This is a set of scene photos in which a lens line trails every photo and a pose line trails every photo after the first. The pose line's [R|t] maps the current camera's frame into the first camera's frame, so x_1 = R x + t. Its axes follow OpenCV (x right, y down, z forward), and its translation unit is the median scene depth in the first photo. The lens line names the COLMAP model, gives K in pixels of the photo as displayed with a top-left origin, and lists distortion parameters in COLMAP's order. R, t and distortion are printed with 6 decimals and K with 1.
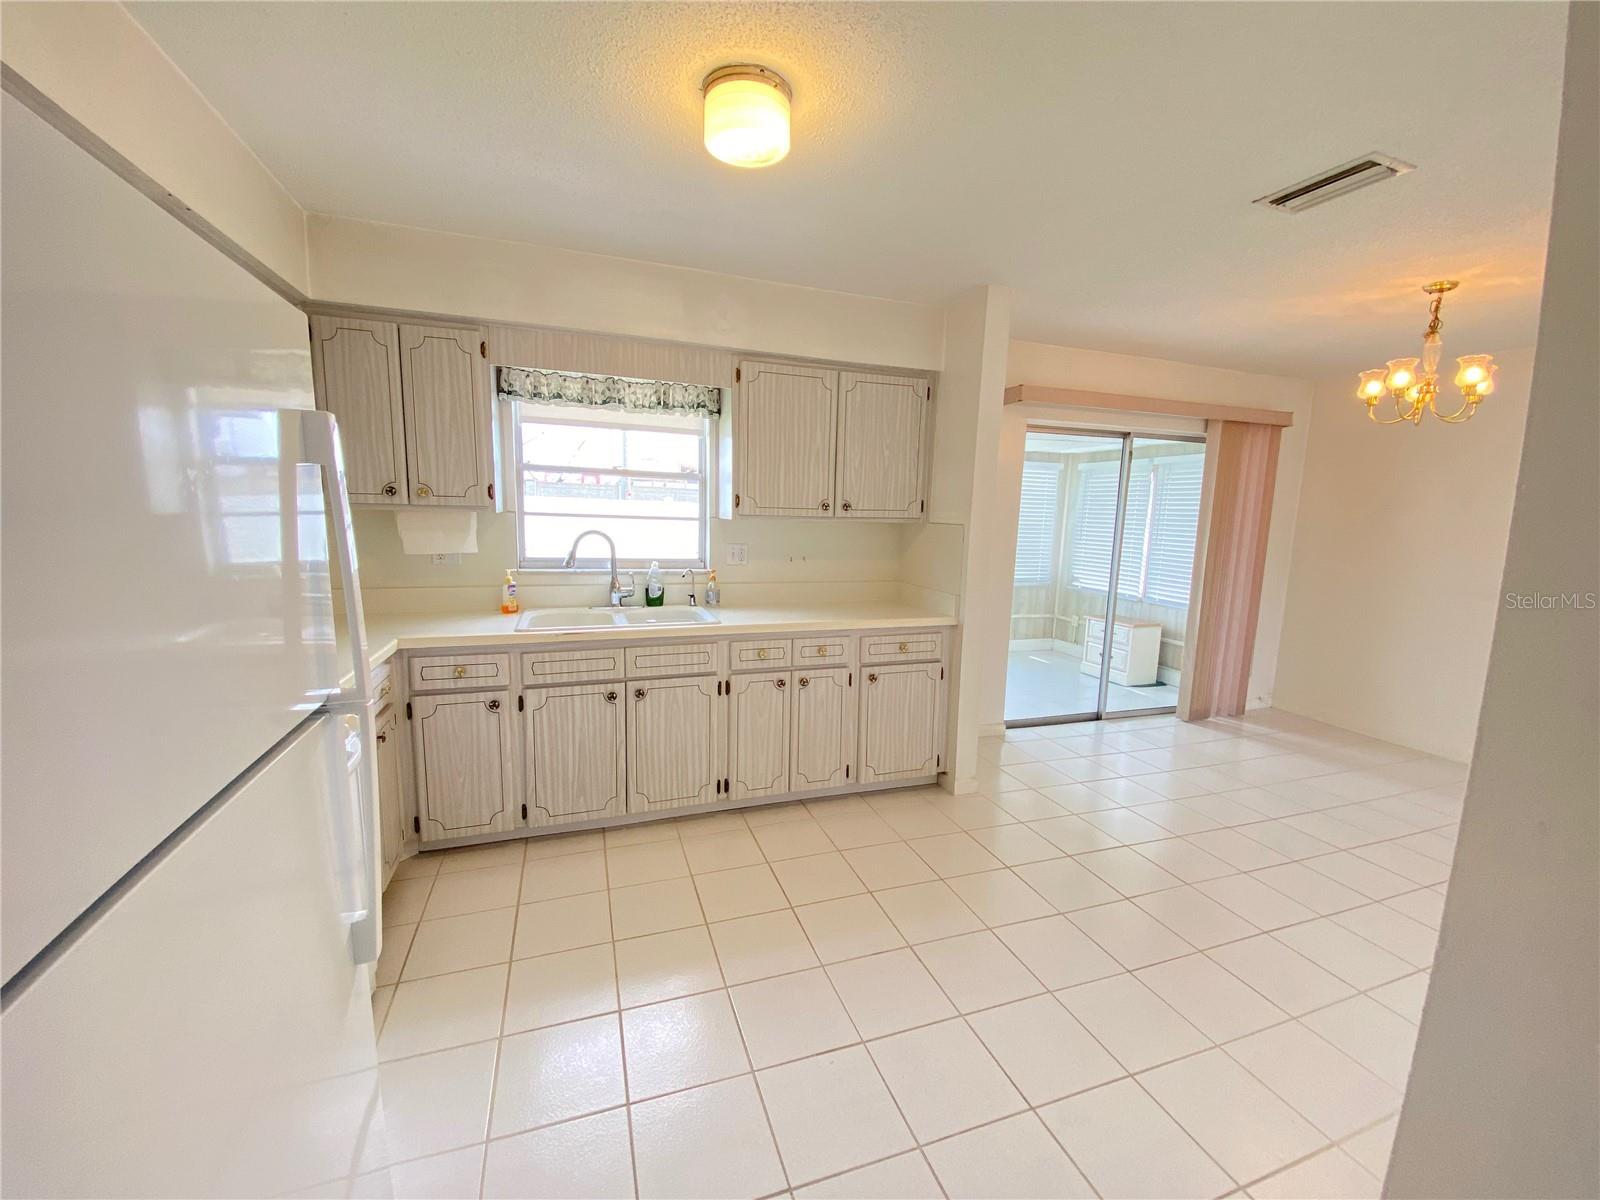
lens RADIAL K [[644.6, 0, 802.3], [0, 644.6, 607.1], [0, 0, 1]] dist [0.036967, -0.028209]
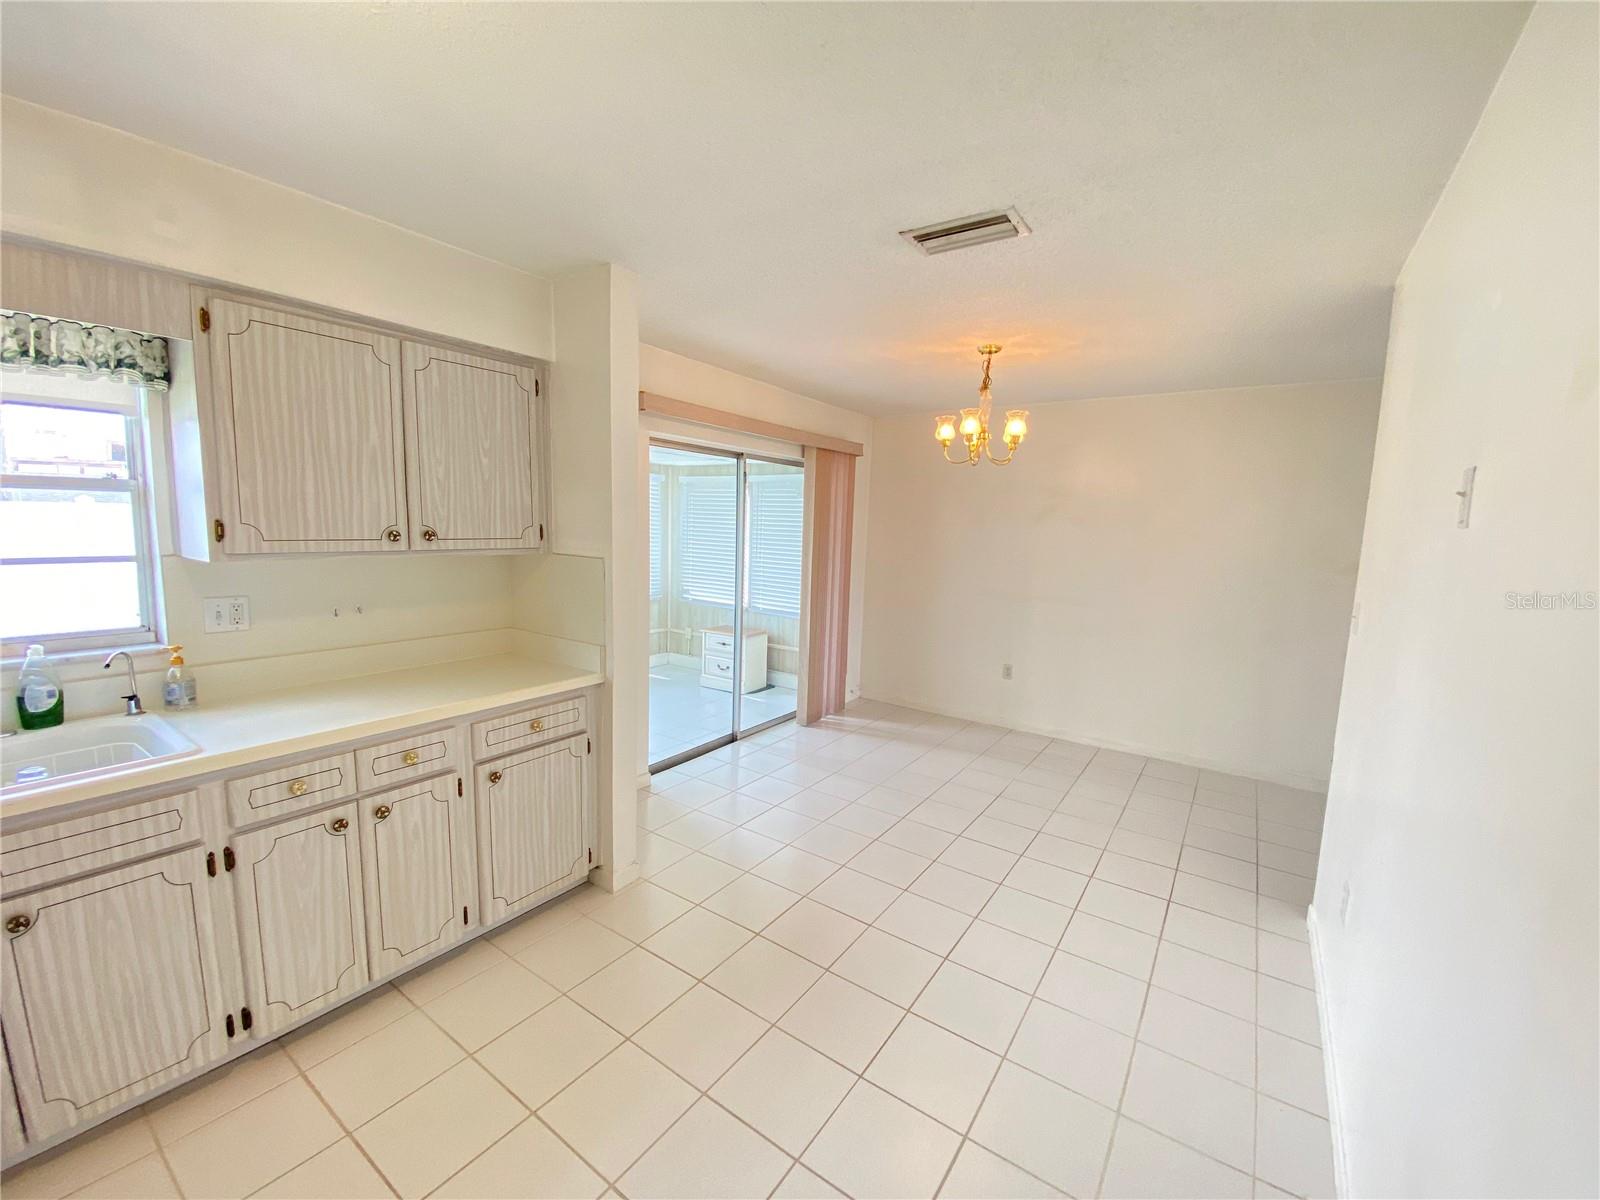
lens RADIAL K [[641.5, 0, 800.0], [0, 641.5, 603.1], [0, 0, 1]] dist [0.032660, -0.027188]
pose [[0.813107, -0.073491, 0.577456, -0.015901], [0.076824, 0.996869, 0.018693, -0.069587], [-0.577022, 0.029163, 0.816208, 0.213606]]
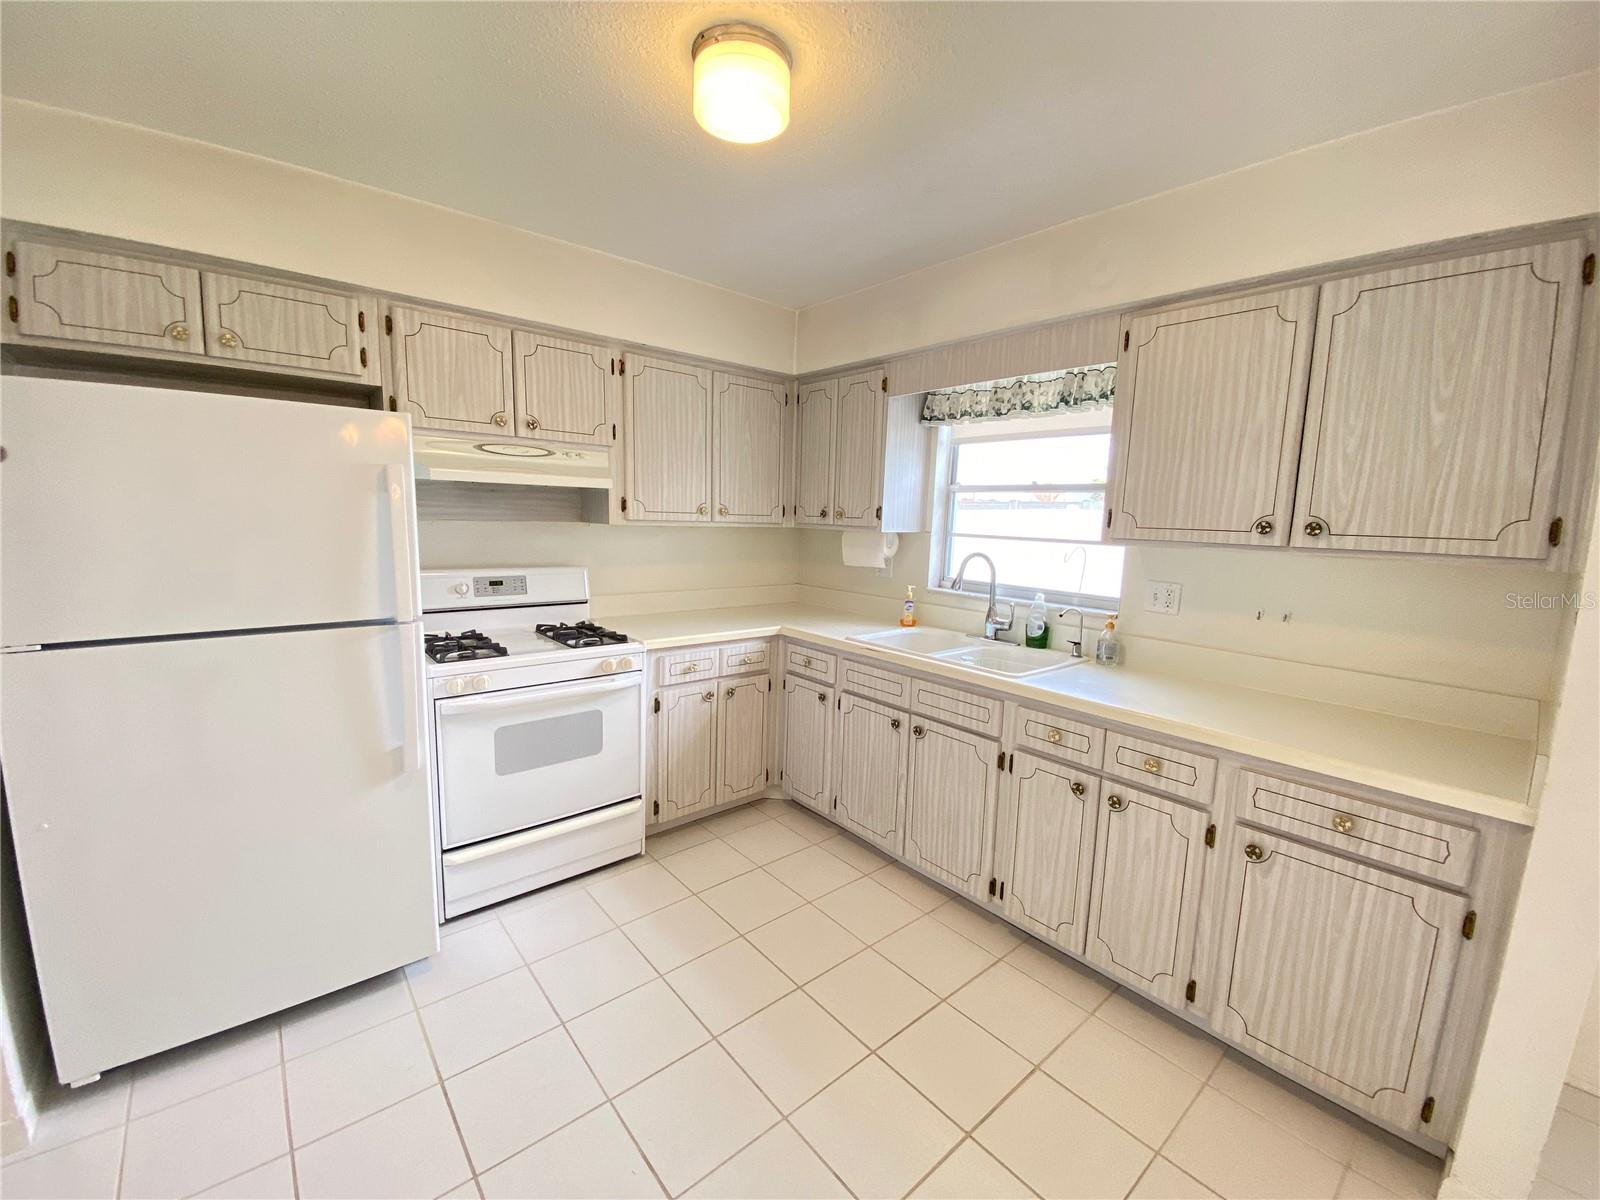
lens RADIAL K [[641.5, 0, 800.0], [0, 641.5, 603.1], [0, 0, 1]] dist [0.032660, -0.027188]
pose [[0.353569, 0.115826, -0.928210, 0.445688], [-0.159656, 0.985216, 0.062124, -0.063722], [0.921683, 0.126229, 0.366834, 0.438565]]
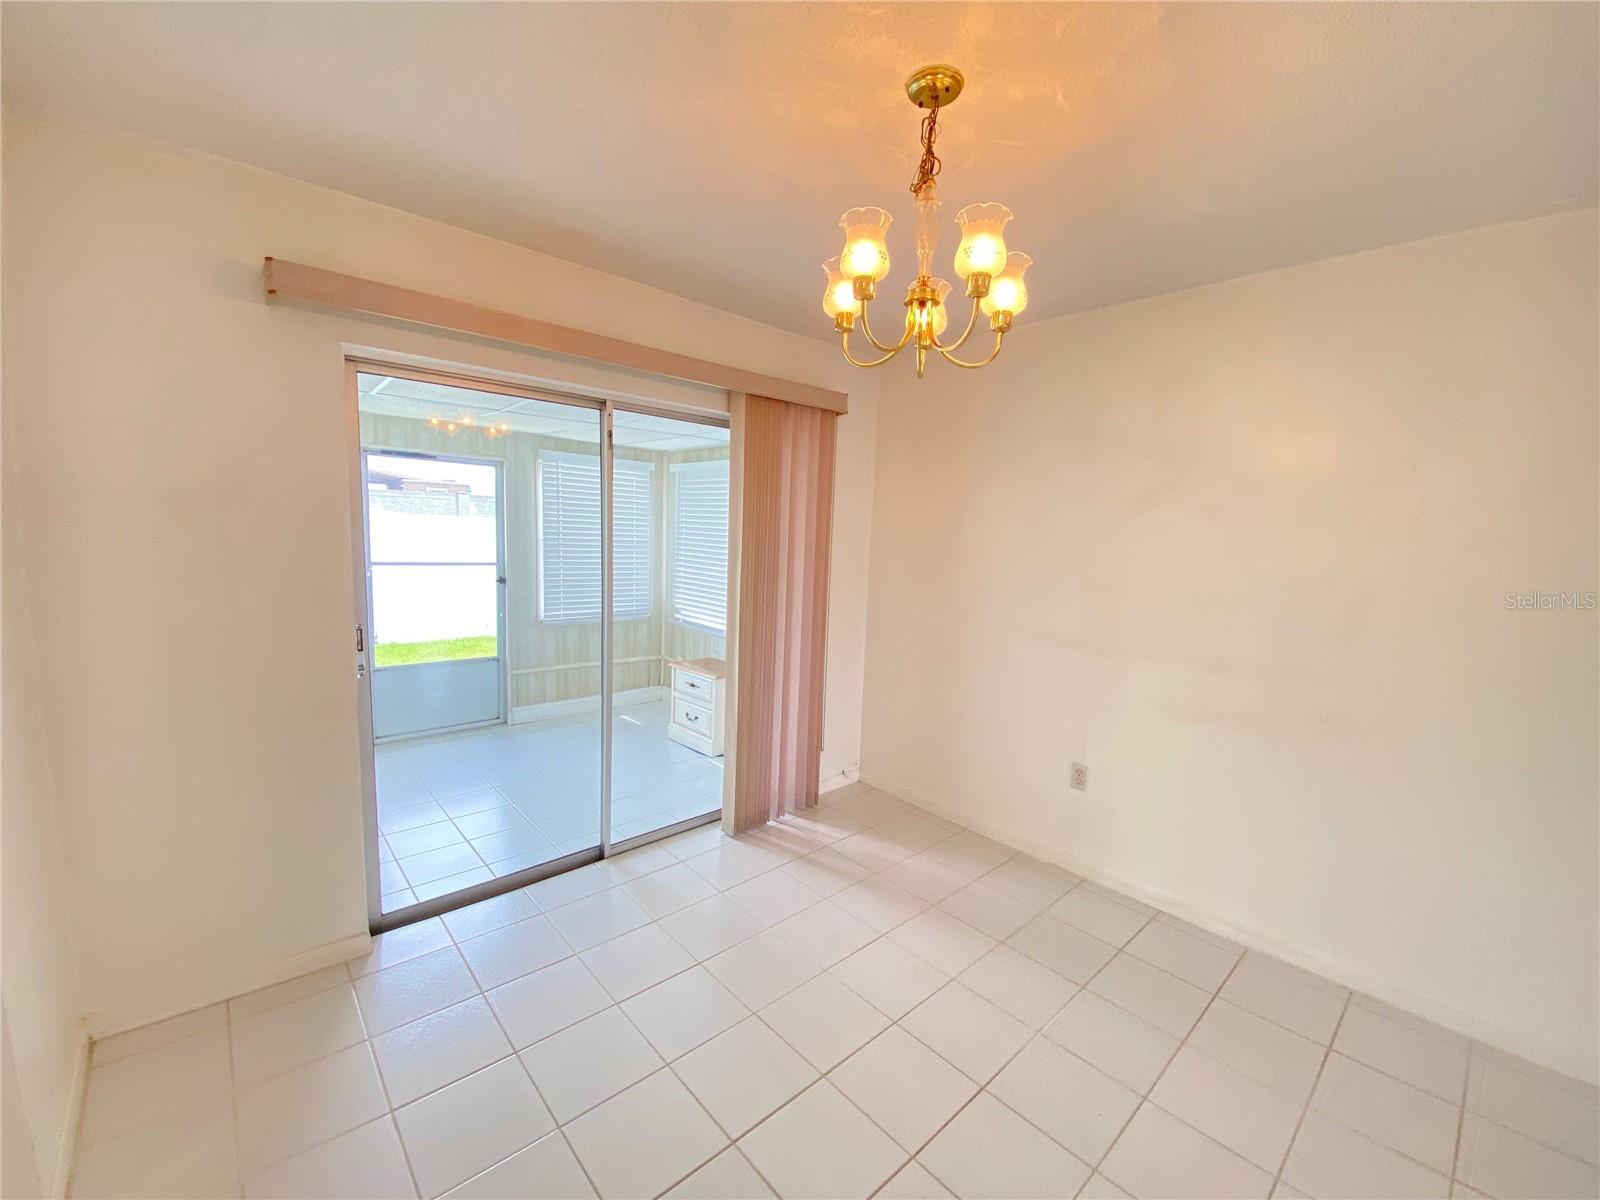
lens RADIAL K [[641.5, 0, 800.0], [0, 641.5, 603.1], [0, 0, 1]] dist [0.032660, -0.027188]
pose [[0.924122, -0.038193, 0.380184, 0.603793], [0.045465, 0.998914, -0.010162, -0.086180], [-0.379384, 0.026676, 0.924855, 0.517105]]
